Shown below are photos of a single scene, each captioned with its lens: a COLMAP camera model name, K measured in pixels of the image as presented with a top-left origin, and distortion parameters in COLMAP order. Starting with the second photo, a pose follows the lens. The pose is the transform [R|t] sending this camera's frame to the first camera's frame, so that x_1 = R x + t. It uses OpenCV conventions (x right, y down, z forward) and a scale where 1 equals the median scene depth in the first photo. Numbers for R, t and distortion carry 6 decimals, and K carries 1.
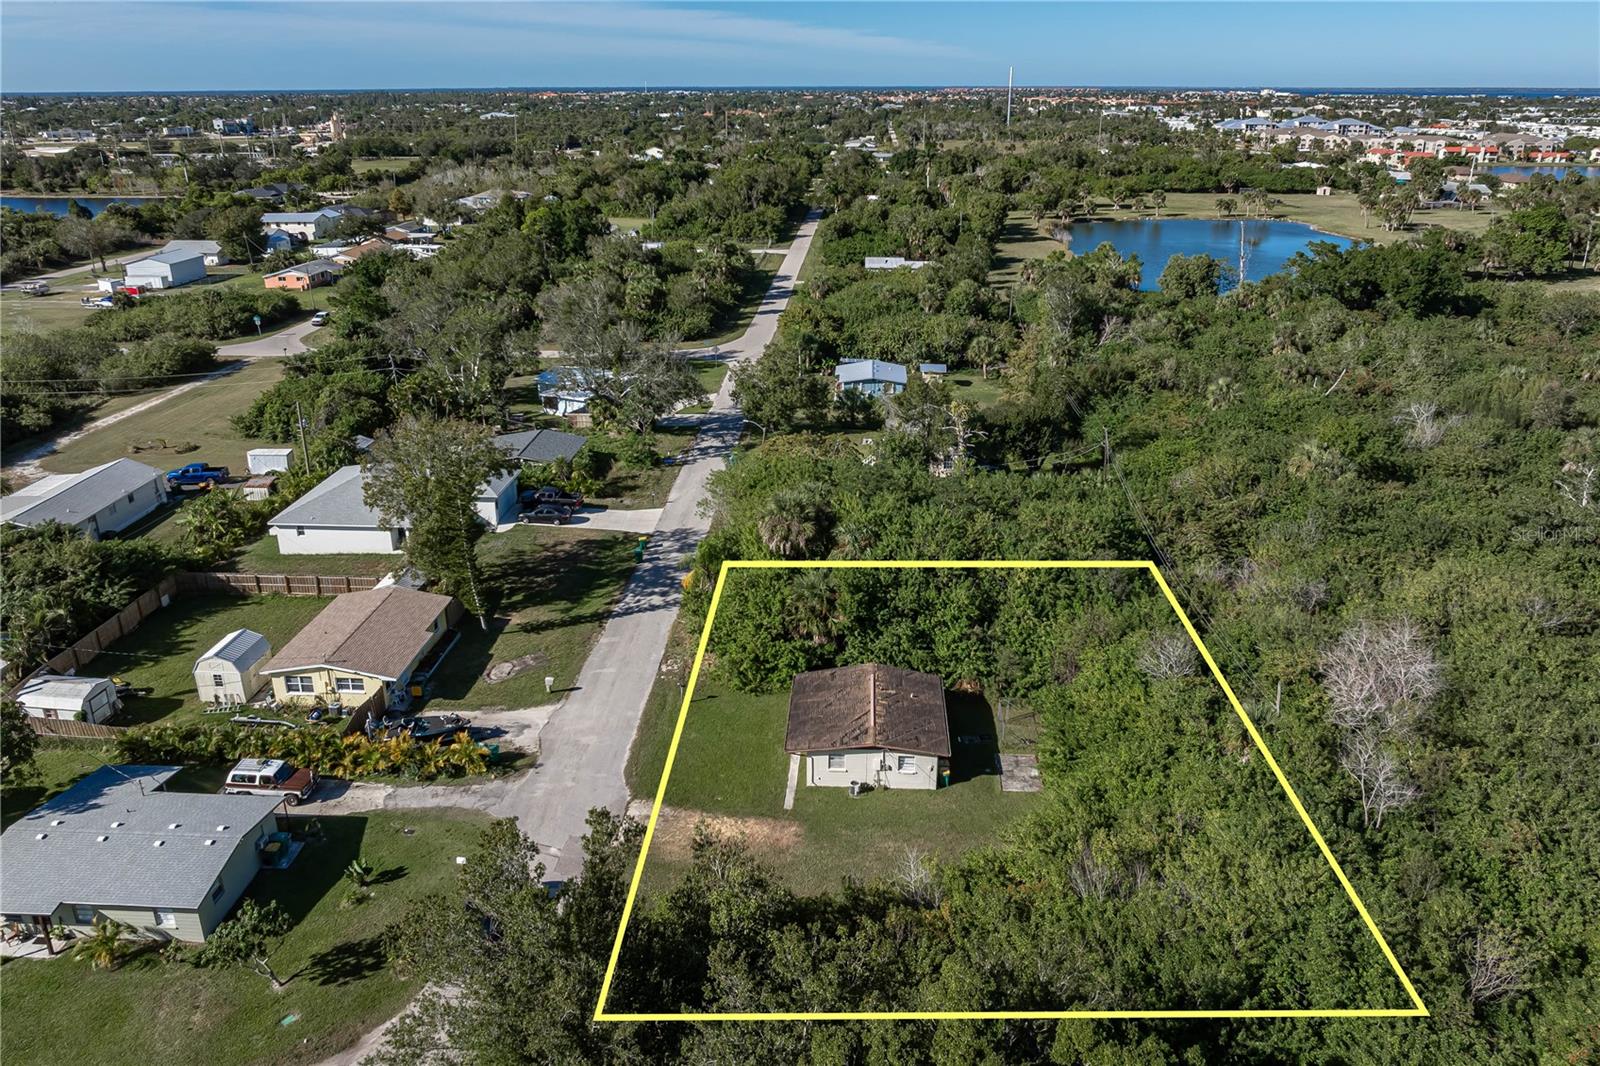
lens RADIAL K [[1111.2, 0, 800.6], [0, 1111.2, 512.0], [0, 0, 1]] dist [-0.035220, 0.025802]
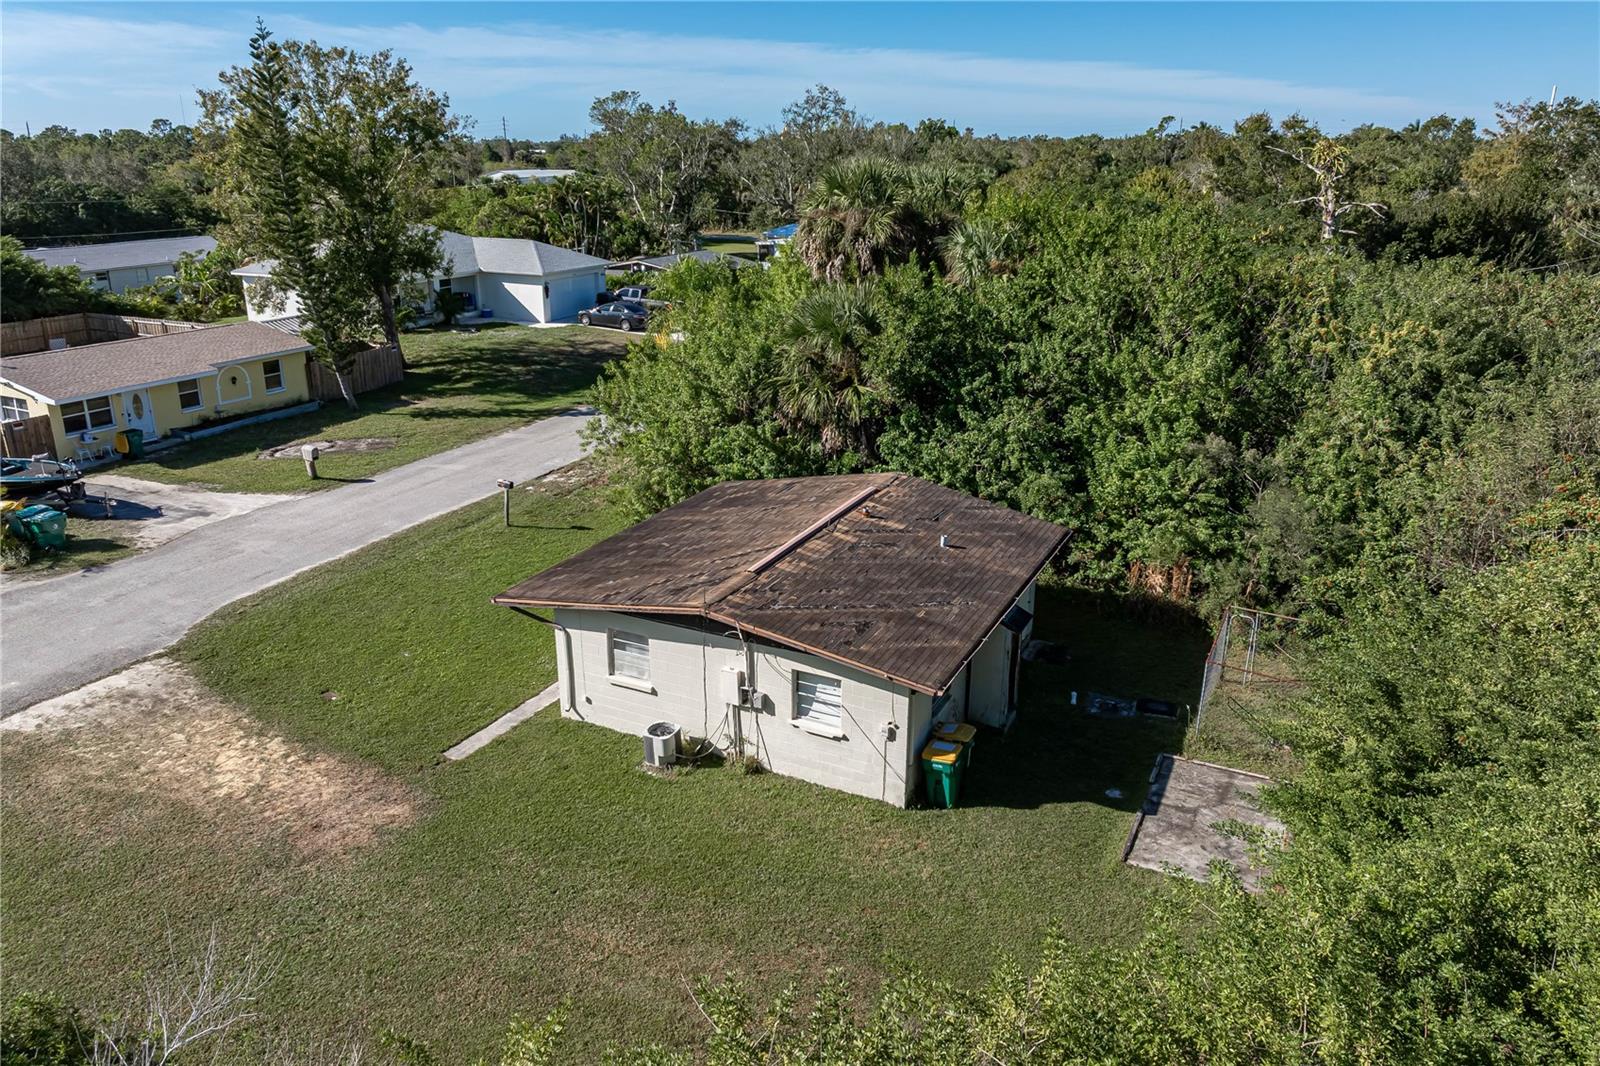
lens RADIAL K [[1111.2, 0, 800.6], [0, 1111.2, 512.0], [0, 0, 1]] dist [-0.035220, 0.025802]
pose [[0.920682, 0.124414, -0.369954, 0.168486], [-0.141899, 0.989673, -0.020312, 0.153463], [0.363606, 0.071197, 0.928828, 0.596786]]
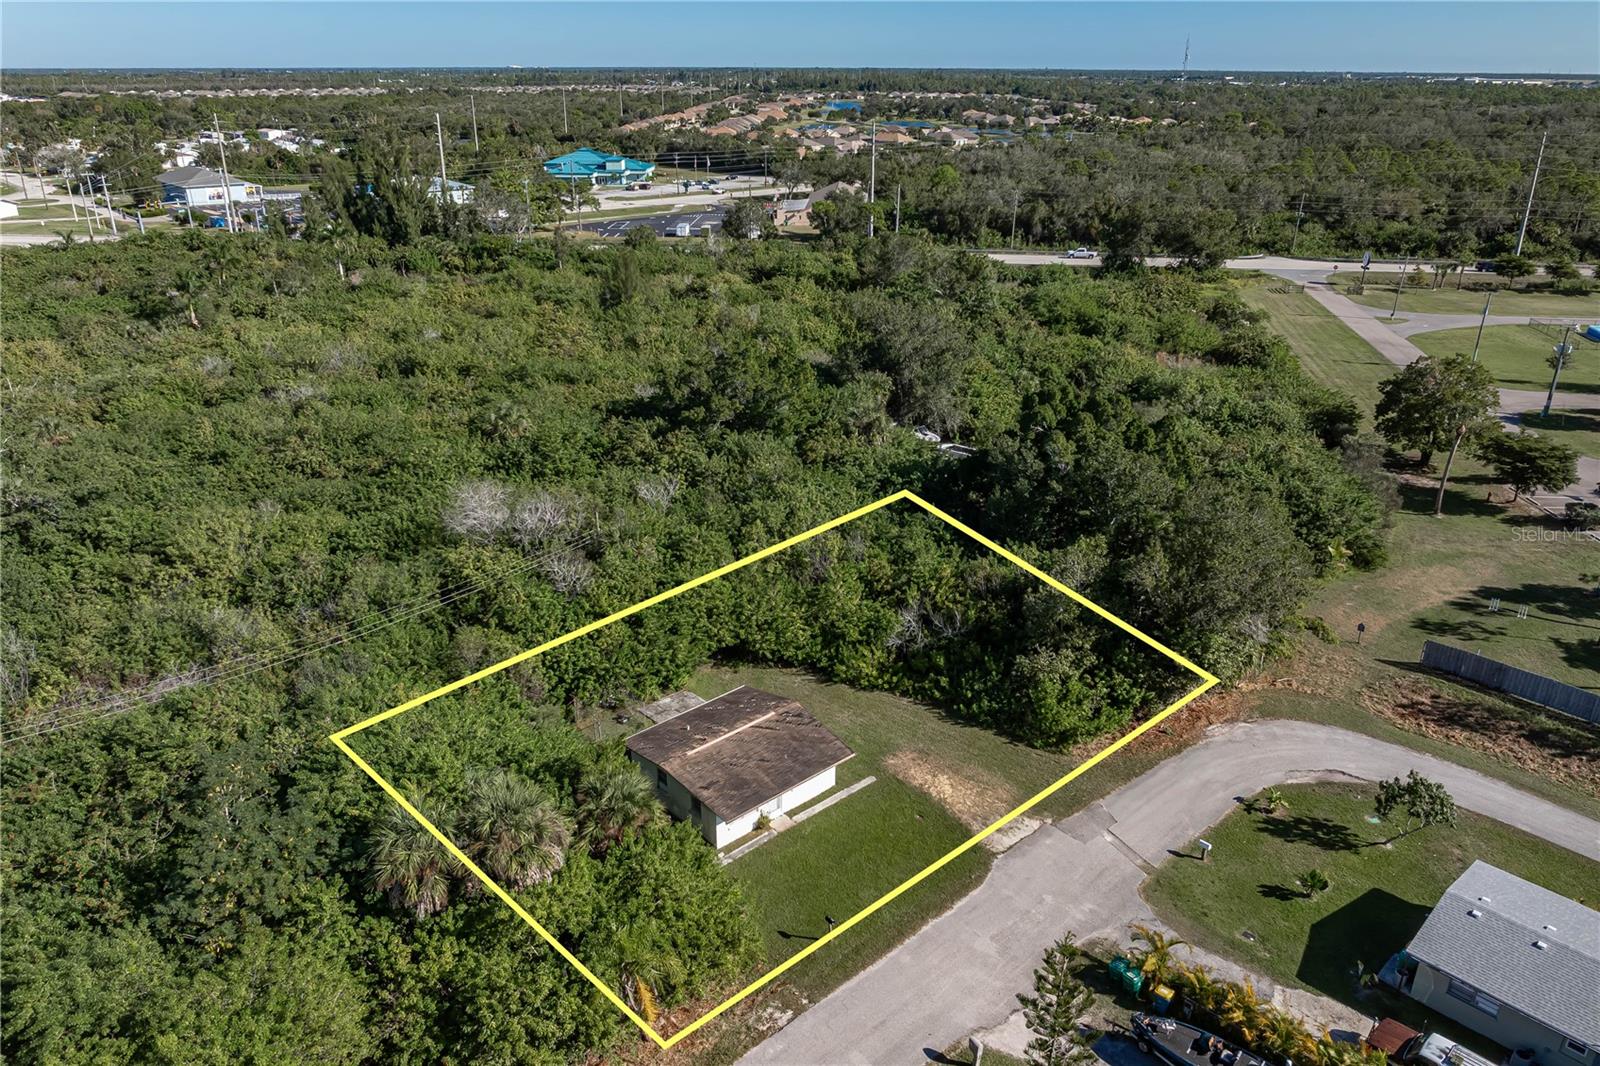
lens RADIAL K [[1105.2, 0, 800.0], [0, 1105.2, 533.0], [0, 0, 1]] dist [-0.032013, 0.020196]
pose [[-0.708221, -0.250806, 0.659938, -0.469897], [0.266142, 0.770958, 0.578612, -0.416642], [-0.653904, 0.585423, -0.479259, 1.155710]]
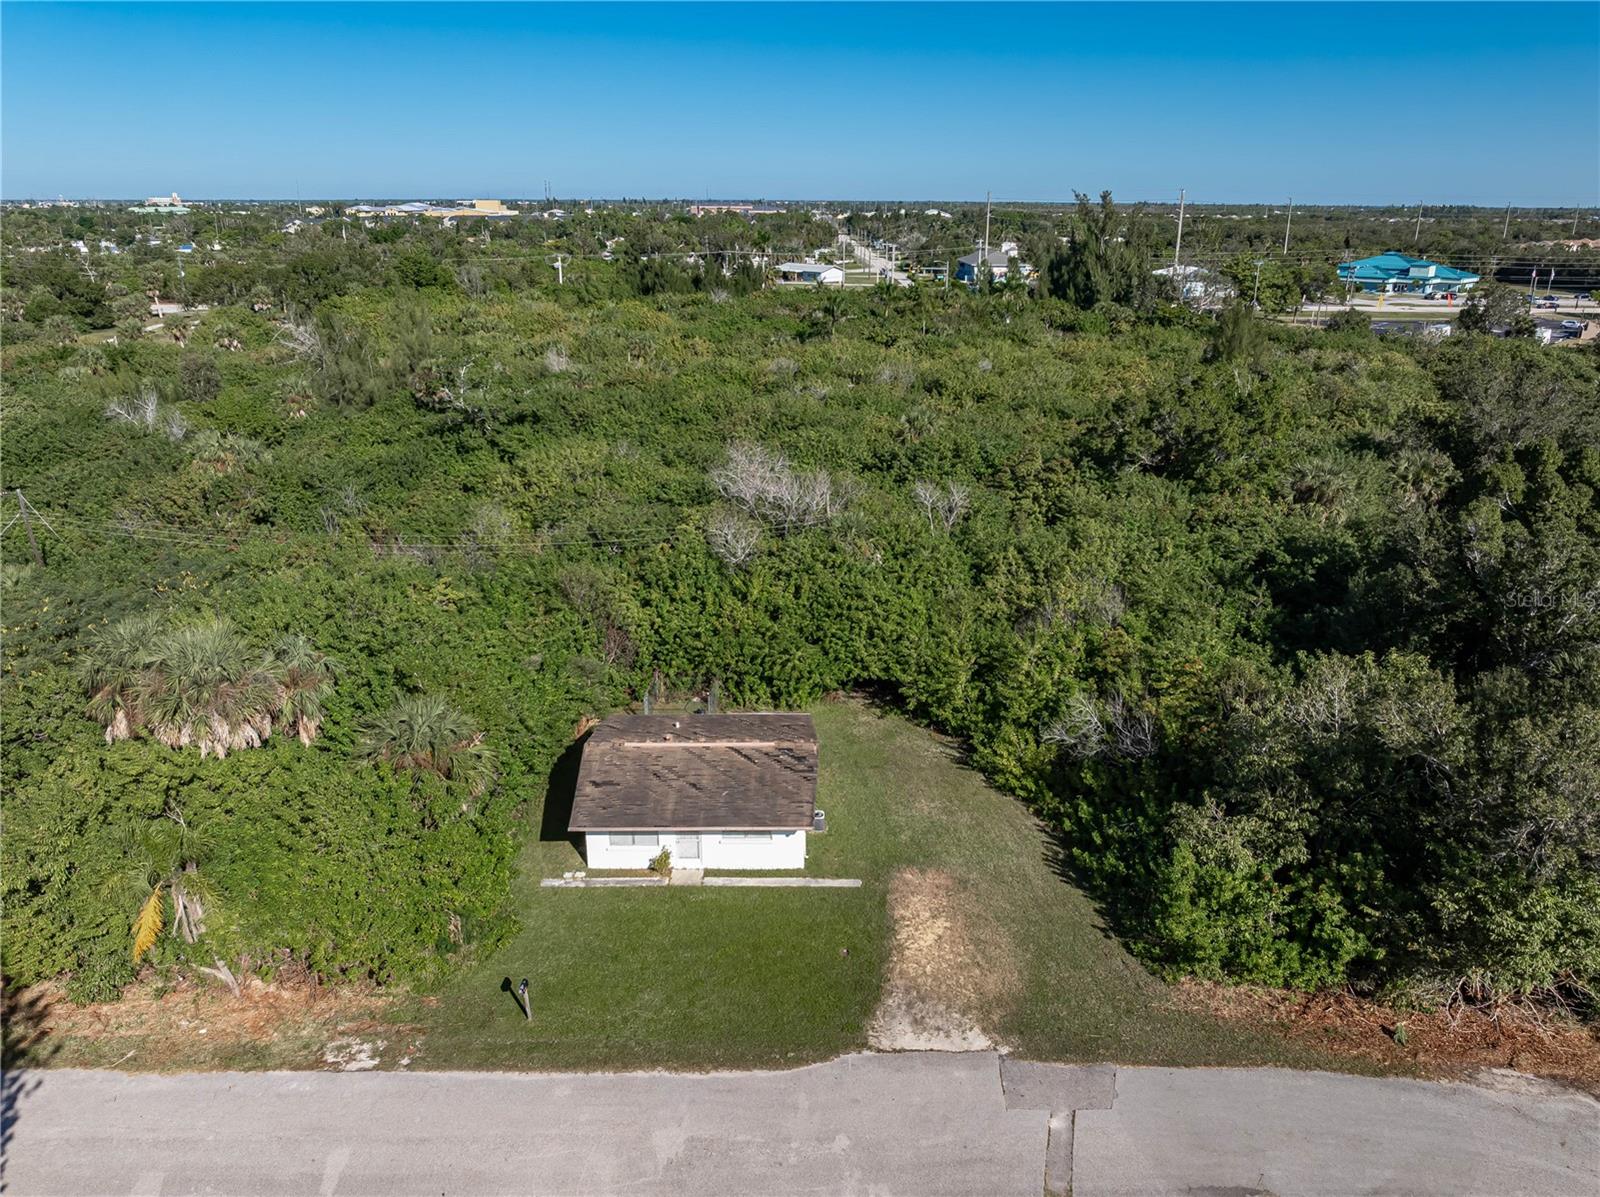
lens RADIAL K [[1103.7, 0, 800.0], [0, 1103.7, 598.5], [0, 0, 1]] dist [-0.038526, 0.023539]
pose [[-0.060436, -0.316972, 0.946507, -0.490220], [0.355240, 0.879327, 0.317157, -0.095189], [-0.932819, 0.355405, 0.059458, 0.772683]]
